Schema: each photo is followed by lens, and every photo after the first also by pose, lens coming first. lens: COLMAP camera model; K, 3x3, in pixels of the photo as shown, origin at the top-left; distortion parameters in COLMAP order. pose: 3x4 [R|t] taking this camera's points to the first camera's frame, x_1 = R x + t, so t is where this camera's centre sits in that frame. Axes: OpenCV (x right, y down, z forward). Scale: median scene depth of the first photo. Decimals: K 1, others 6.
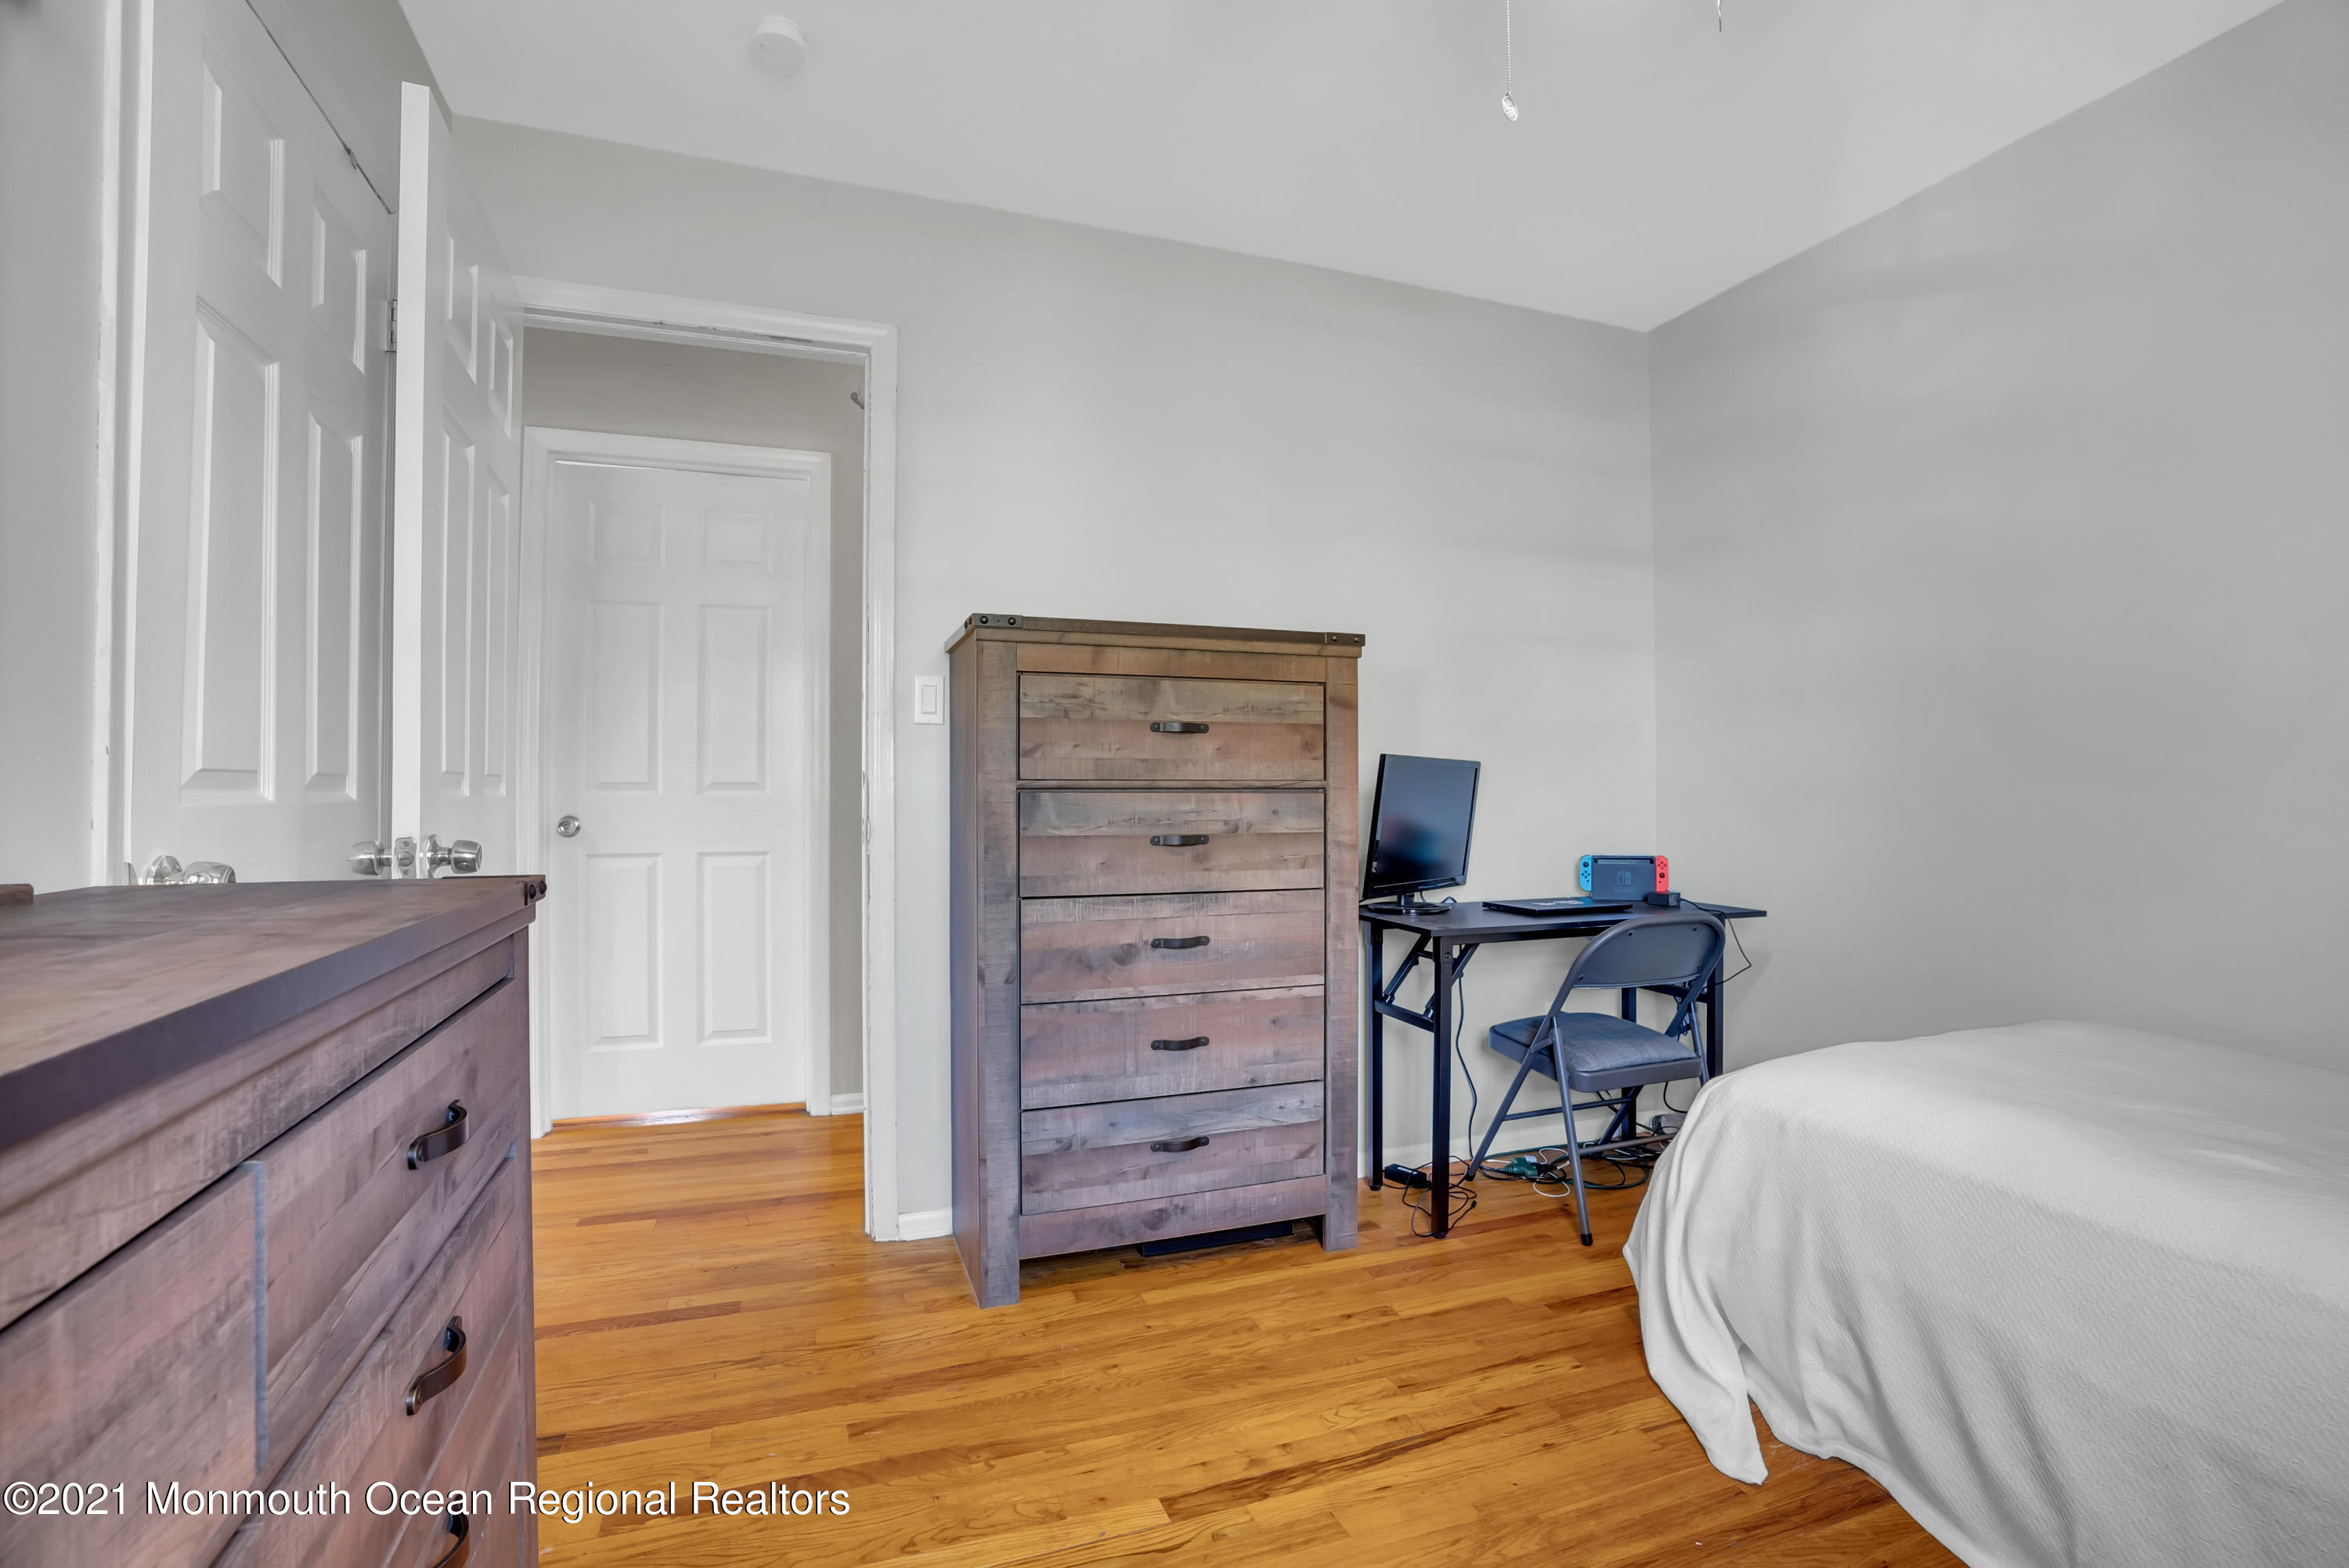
lens RADIAL K [[1081.5, 0, 1180.4], [0, 1081.5, 779.3], [0, 0, 1]] dist [-0.018184, -0.000120]
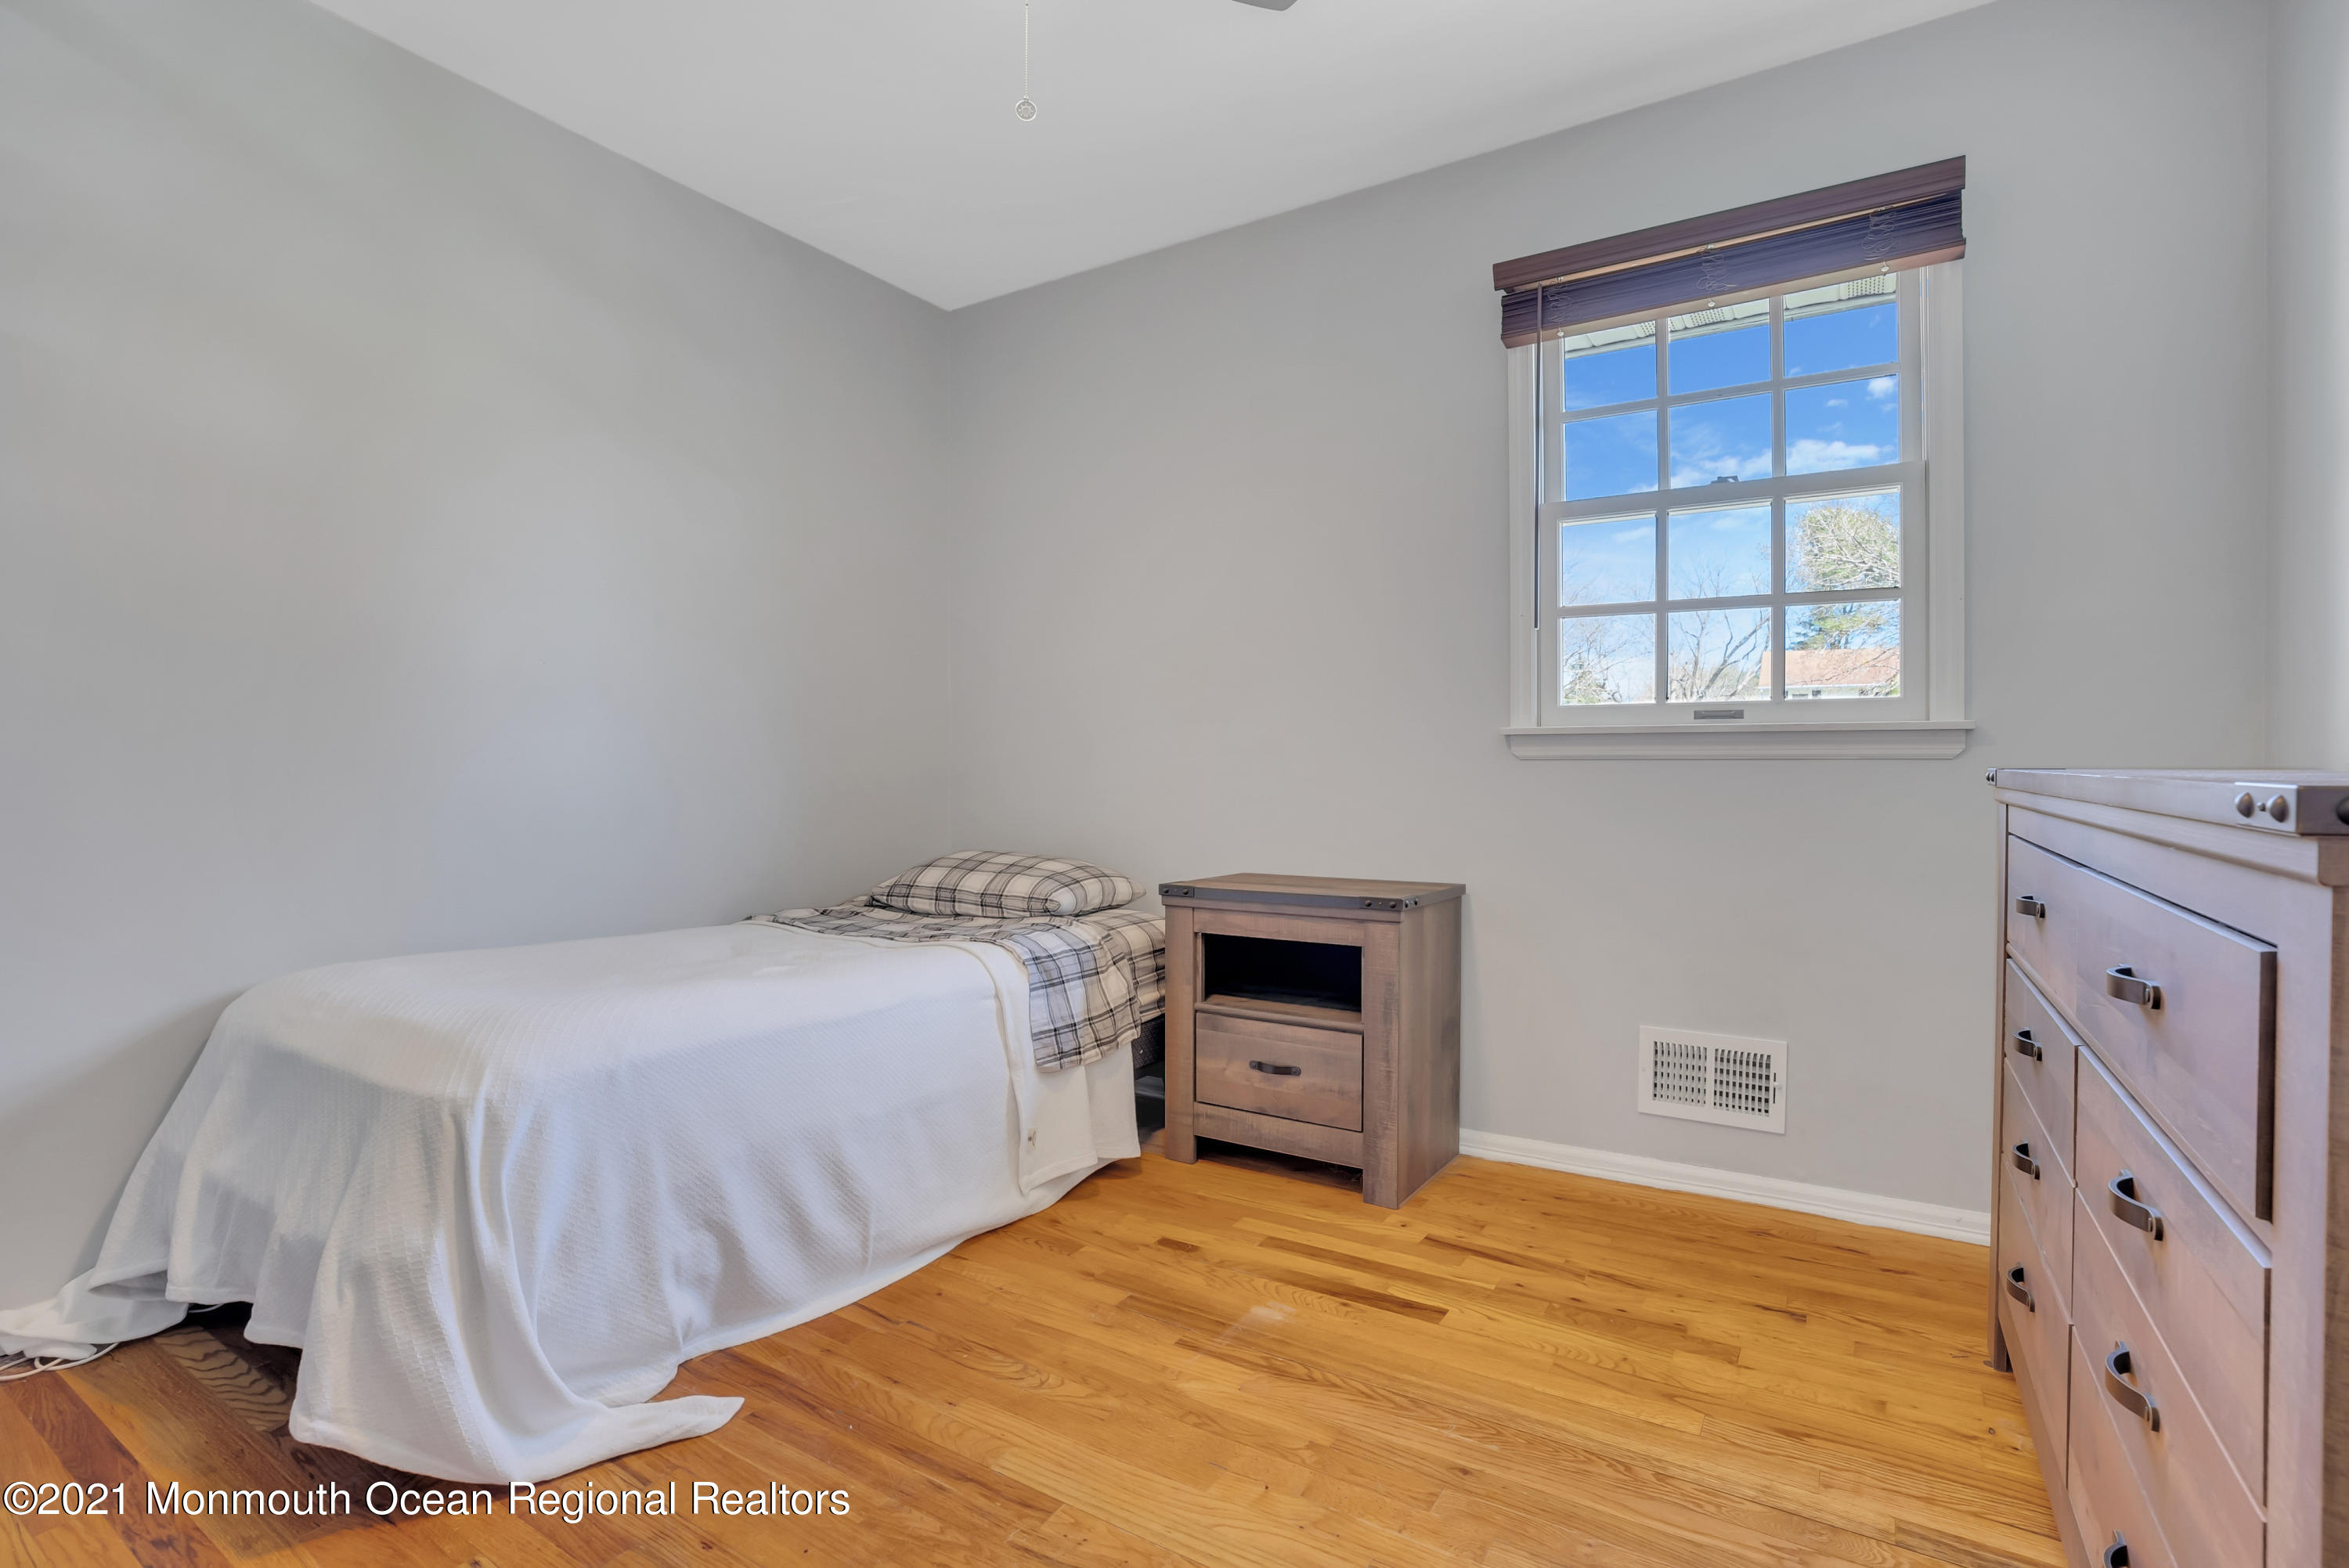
lens RADIAL K [[1081.5, 0, 1177.6], [0, 1081.5, 779.2], [0, 0, 1]] dist [-0.018184, -0.000120]
pose [[-0.606956, 0.008219, 0.794693, -0.497351], [0.003288, 0.999964, -0.007831, 0.081563], [-0.794728, -0.002140, -0.606961, 1.250297]]
